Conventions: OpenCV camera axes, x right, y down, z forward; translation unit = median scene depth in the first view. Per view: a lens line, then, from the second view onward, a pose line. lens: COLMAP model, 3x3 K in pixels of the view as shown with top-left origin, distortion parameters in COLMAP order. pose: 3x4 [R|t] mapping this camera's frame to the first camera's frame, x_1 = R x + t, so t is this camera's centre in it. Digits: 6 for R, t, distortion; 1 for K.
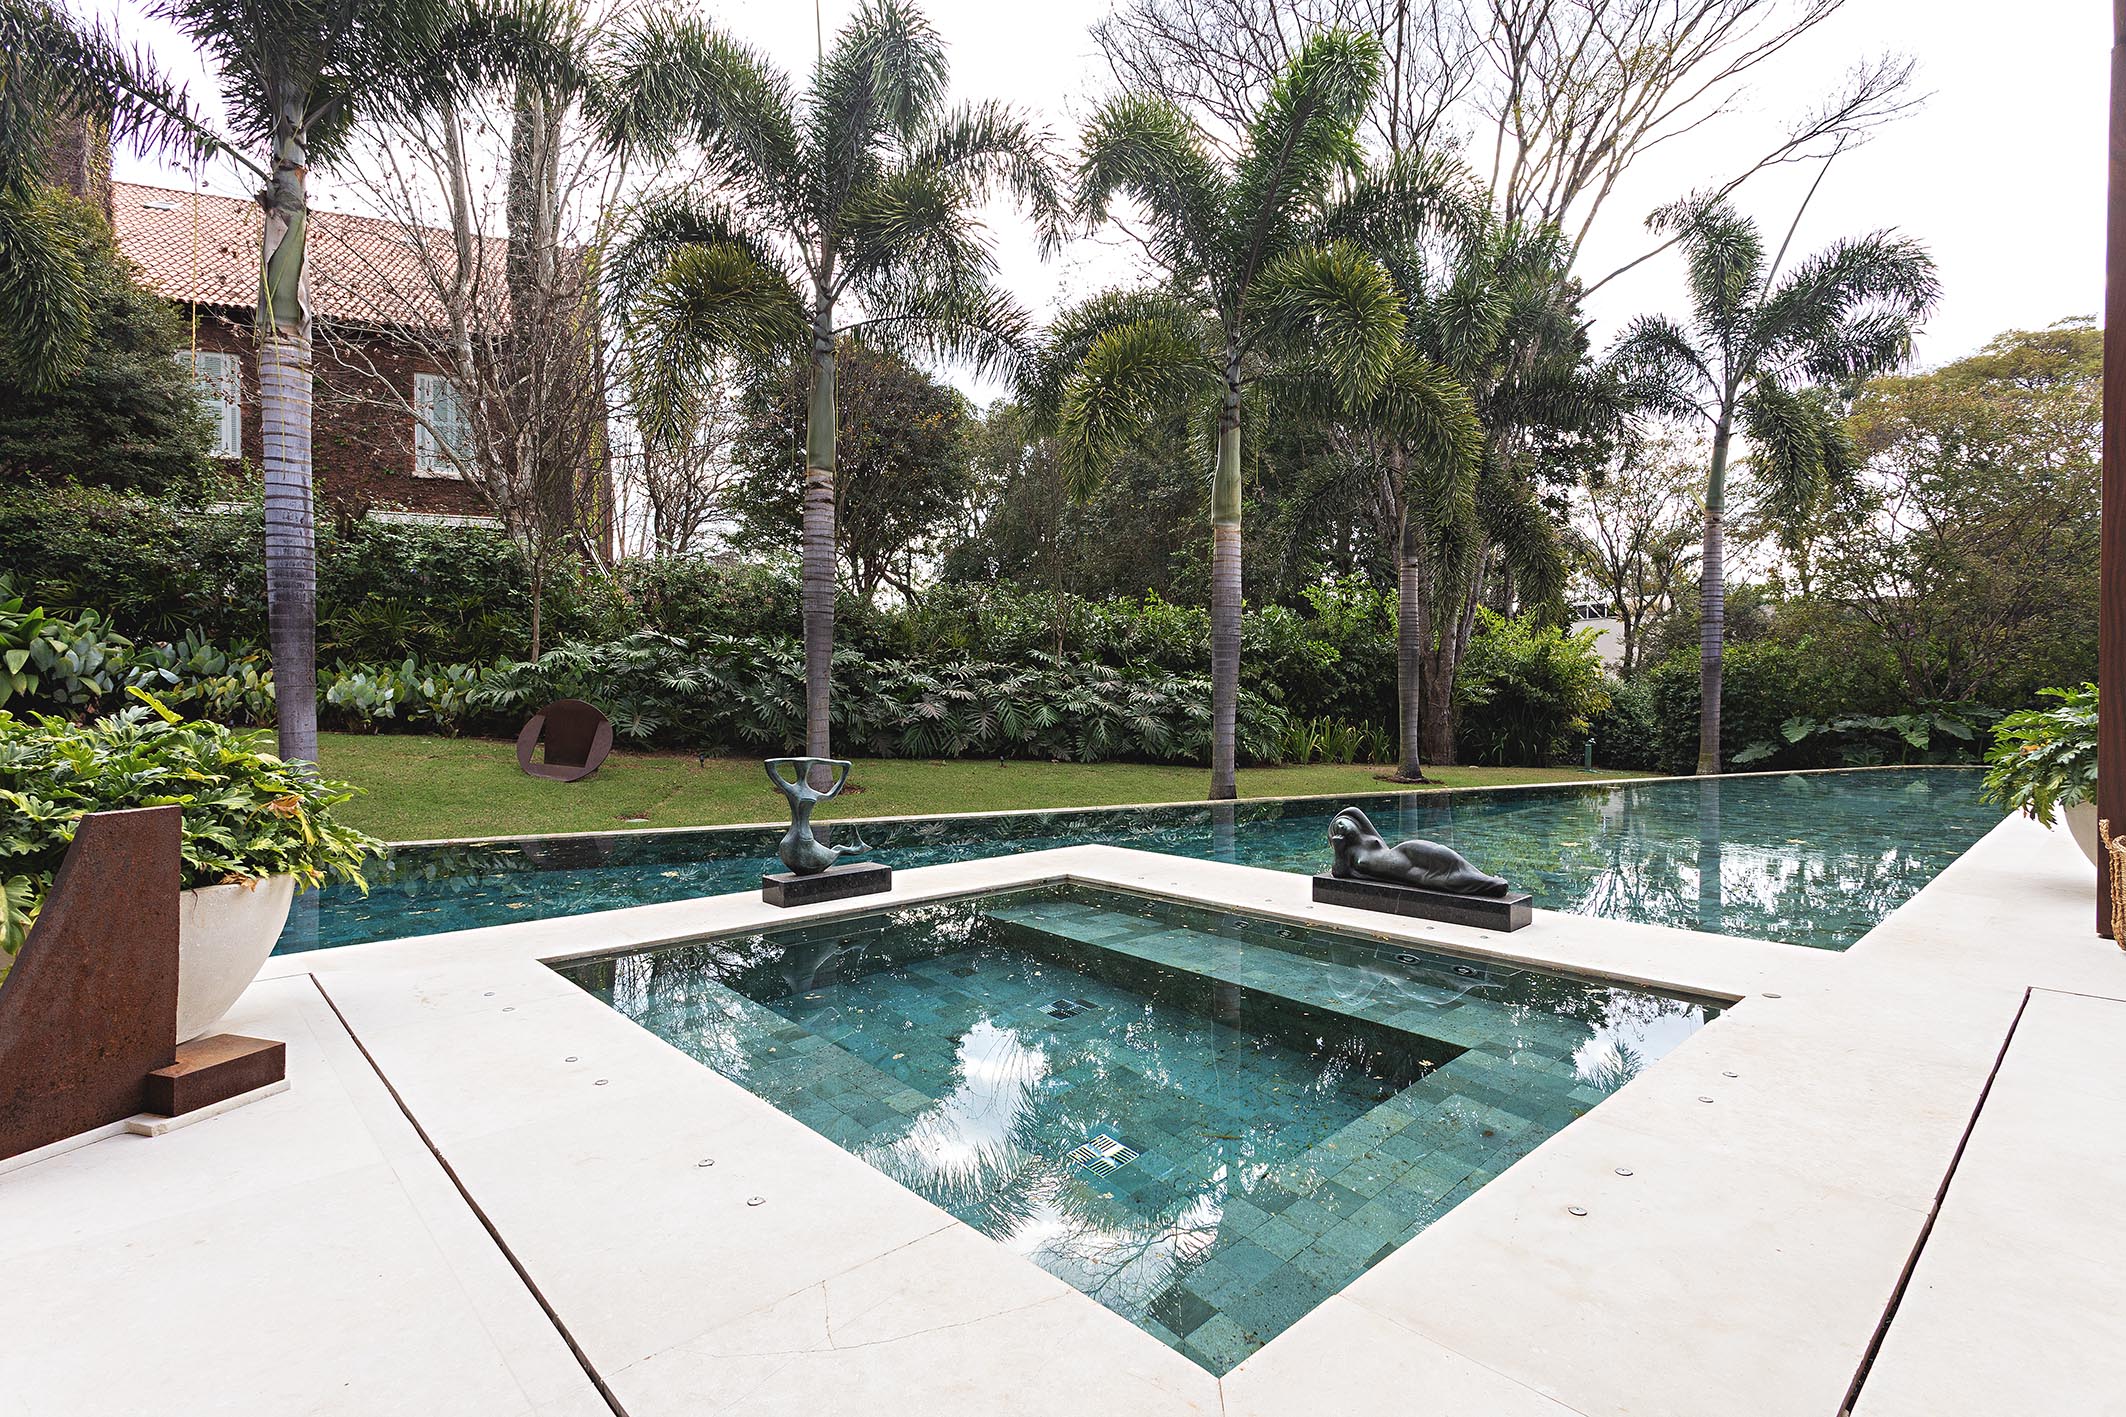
lens RADIAL K [[1025.7, 0, 1063.0], [0, 1025.7, 708.5], [0, 0, 1]] dist [-0.000382, 0.001994]
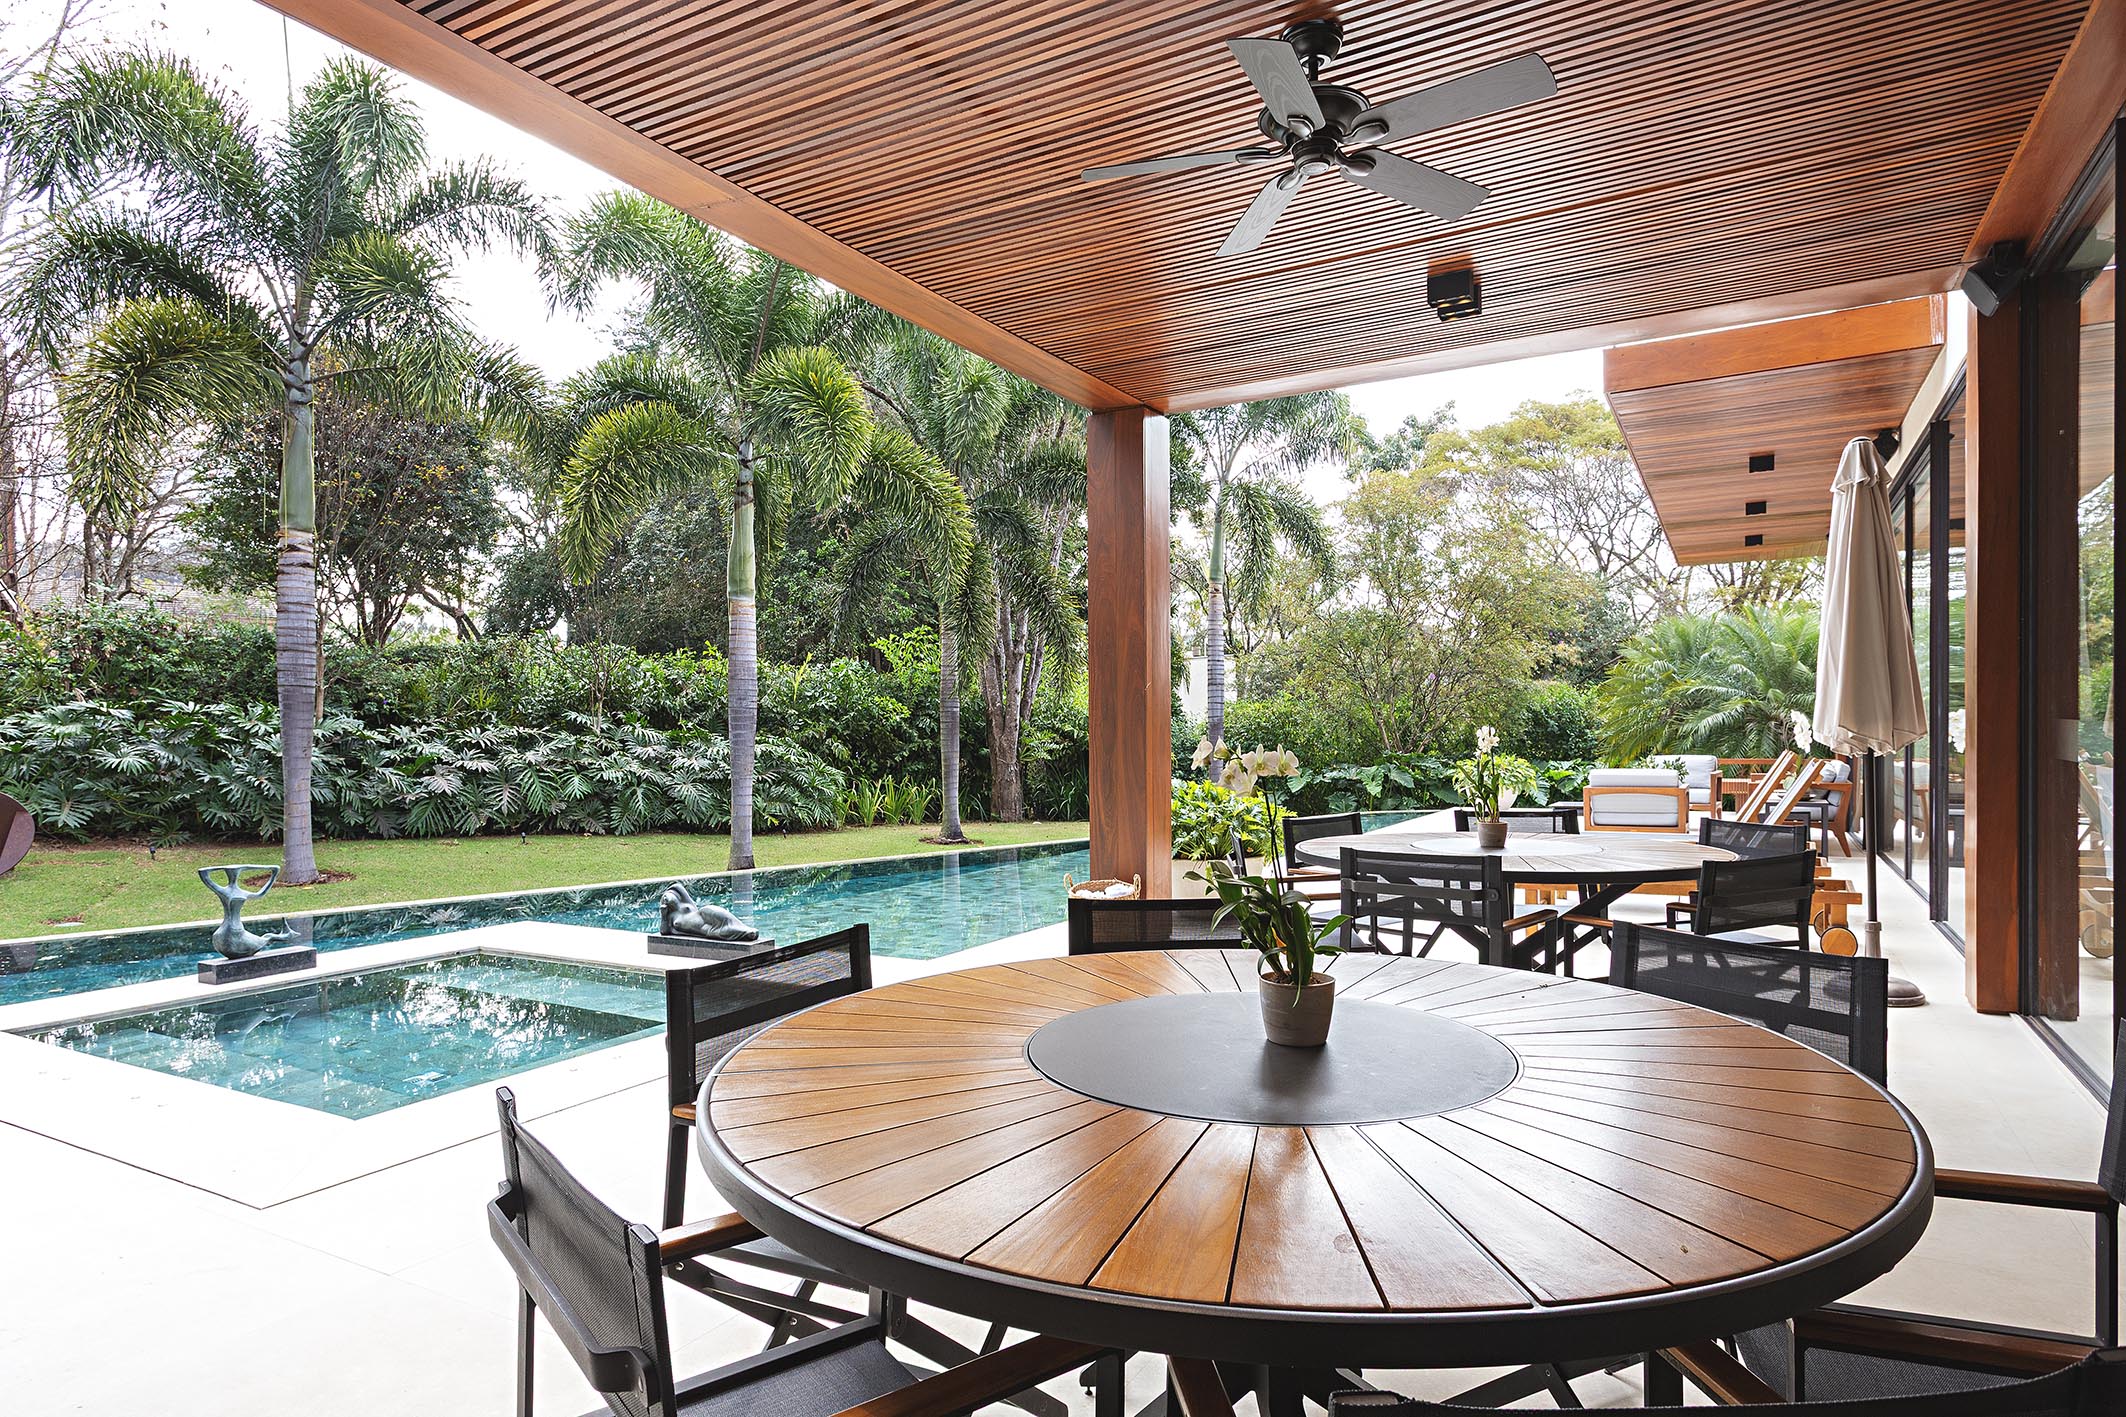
lens RADIAL K [[1345.6, 0, 1063.0], [0, 1345.6, 708.5], [0, 0, 1]] dist [0.013849, 0.001898]
pose [[0.969344, -0.016562, 0.245149, 0.112281], [0.021693, 0.999598, -0.018247, -0.031542], [-0.244748, 0.023005, 0.969314, -0.295066]]
